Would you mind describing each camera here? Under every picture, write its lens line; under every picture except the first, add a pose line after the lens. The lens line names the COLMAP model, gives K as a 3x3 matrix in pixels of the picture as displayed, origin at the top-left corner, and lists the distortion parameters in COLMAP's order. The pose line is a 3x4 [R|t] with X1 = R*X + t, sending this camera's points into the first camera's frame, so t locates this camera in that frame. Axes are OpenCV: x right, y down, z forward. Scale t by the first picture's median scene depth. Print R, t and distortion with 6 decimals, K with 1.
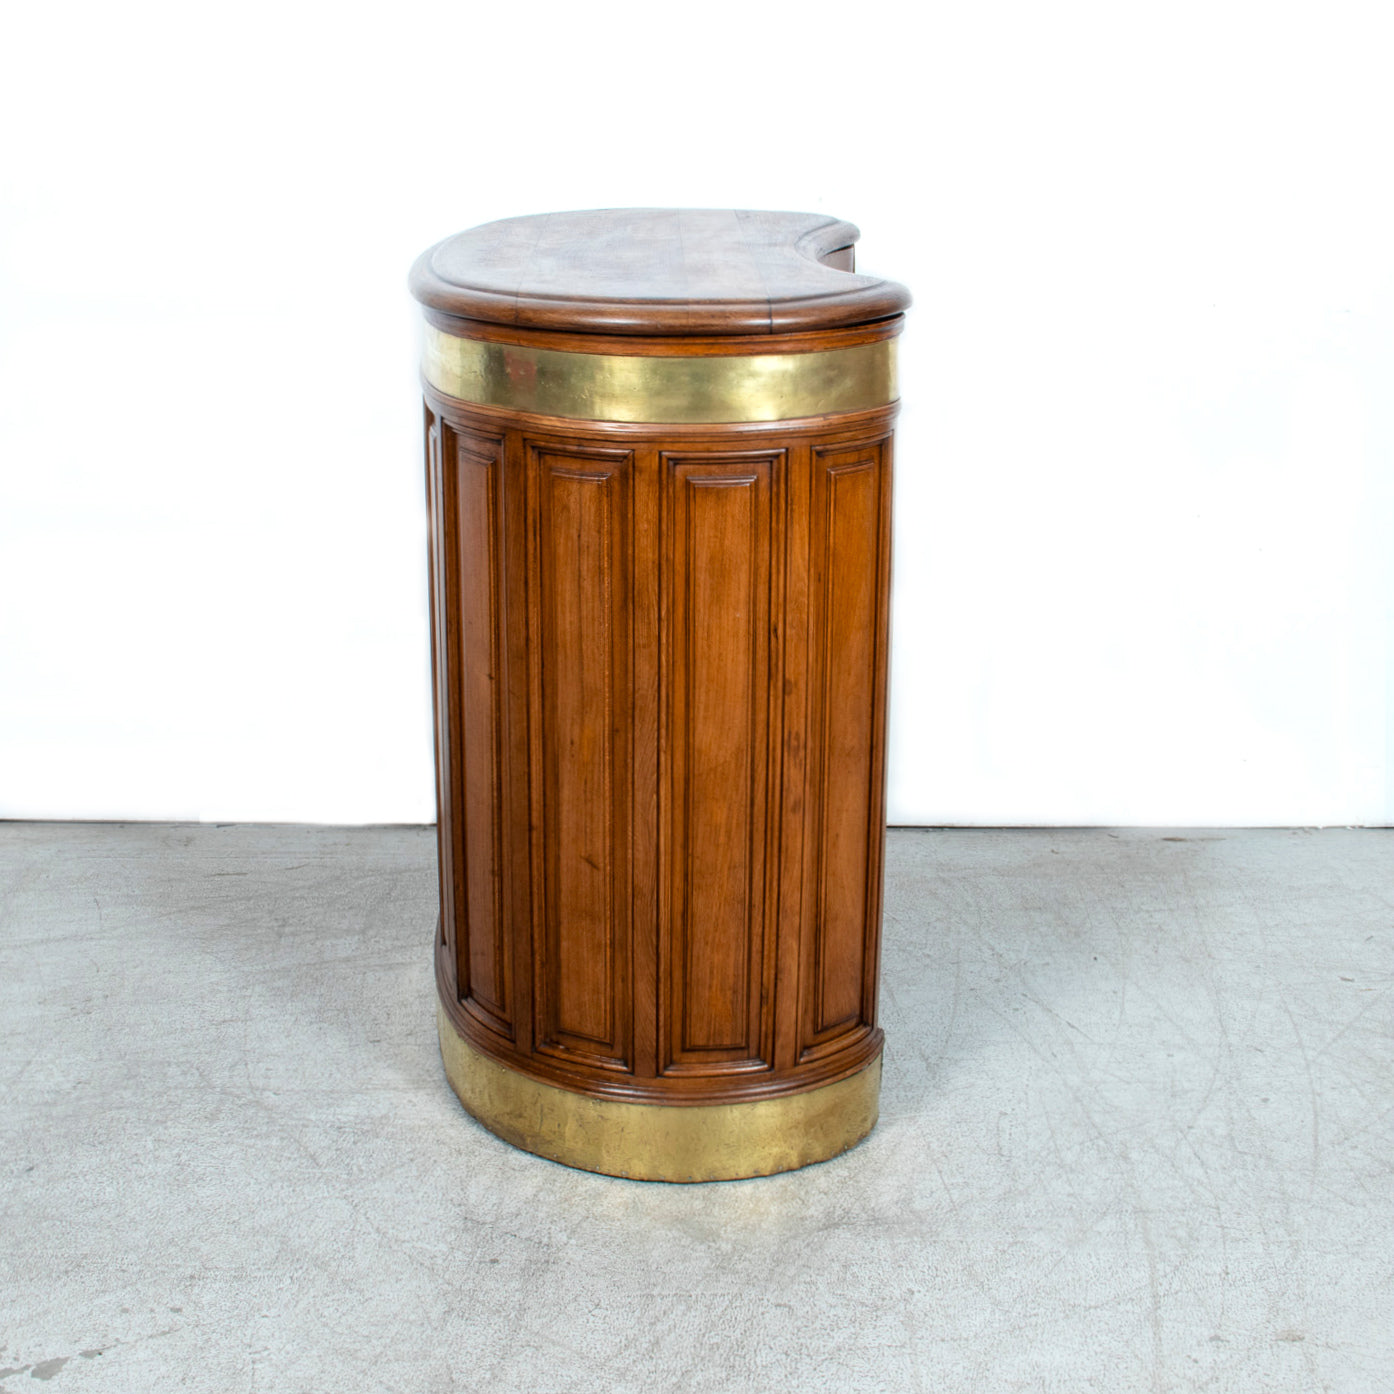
lens RADIAL K [[2231.8, 0, 696.3], [0, 2231.8, 675.5], [0, 0, 1]] dist [-0.085218, 0.055205]
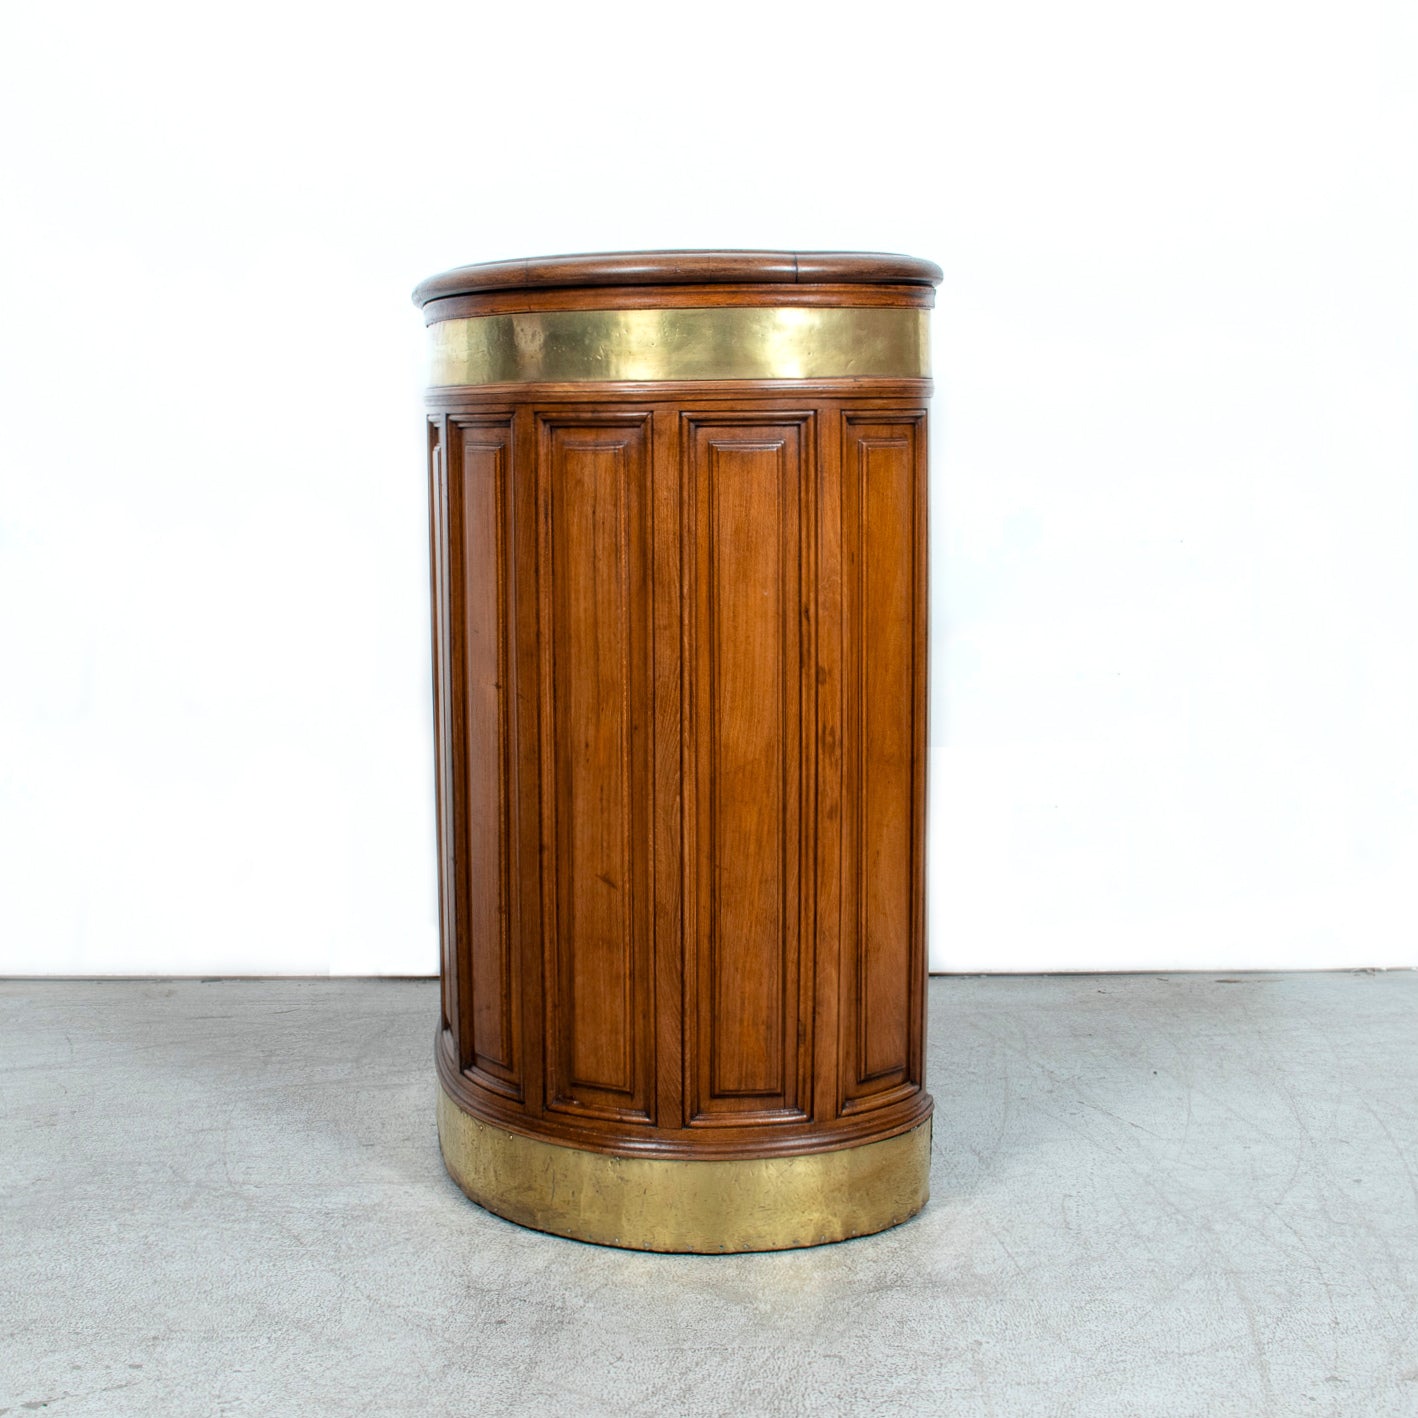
lens RADIAL K [[2230.4, 0, 691.8], [0, 2230.4, 708.5], [0, 0, 1]] dist [-0.086312, 0.078897]
pose [[0.999921, -0.012573, -0.000433, -0.011854], [0.012317, 0.985359, -0.170045, 0.169564], [0.002565, 0.170026, 0.985436, 0.092994]]
